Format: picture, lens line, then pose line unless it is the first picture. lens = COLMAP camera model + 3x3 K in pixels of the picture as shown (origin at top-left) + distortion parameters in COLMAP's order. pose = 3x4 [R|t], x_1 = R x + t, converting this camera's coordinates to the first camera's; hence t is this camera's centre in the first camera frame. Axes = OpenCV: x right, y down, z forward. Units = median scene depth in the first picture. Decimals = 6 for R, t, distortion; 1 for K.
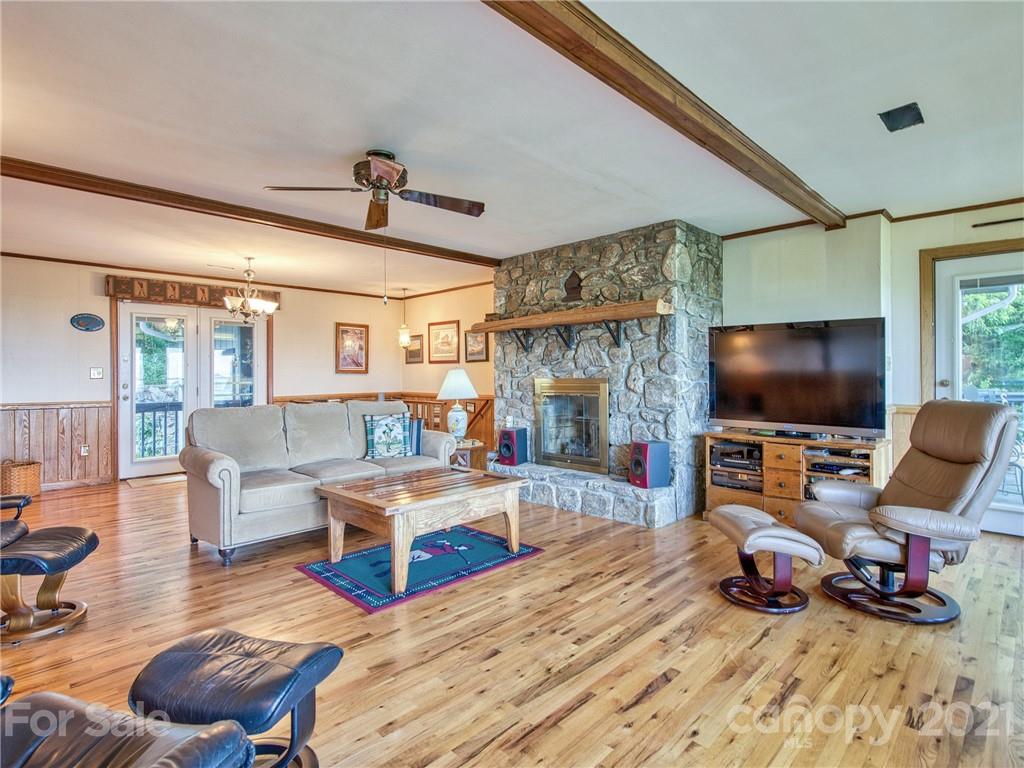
lens RADIAL K [[530.1, 0, 513.3], [0, 530.1, 375.5], [0, 0, 1]] dist [-0.015213, 0.001434]
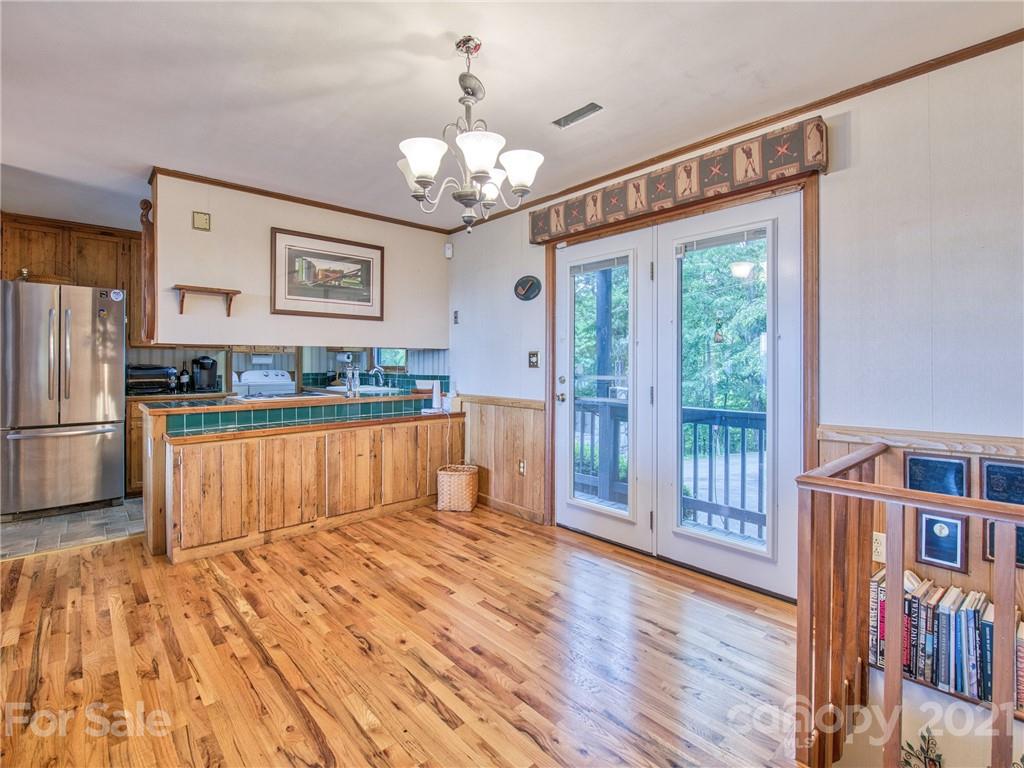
lens RADIAL K [[487.0, 0, 516.9], [0, 487.0, 365.4], [0, 0, 1]] dist [0.025679, -0.000347]
pose [[-0.055387, 0.008268, -0.998431, -0.169419], [-0.001960, 0.999963, 0.008390, -0.001967], [0.998463, 0.002421, -0.055369, 1.140919]]
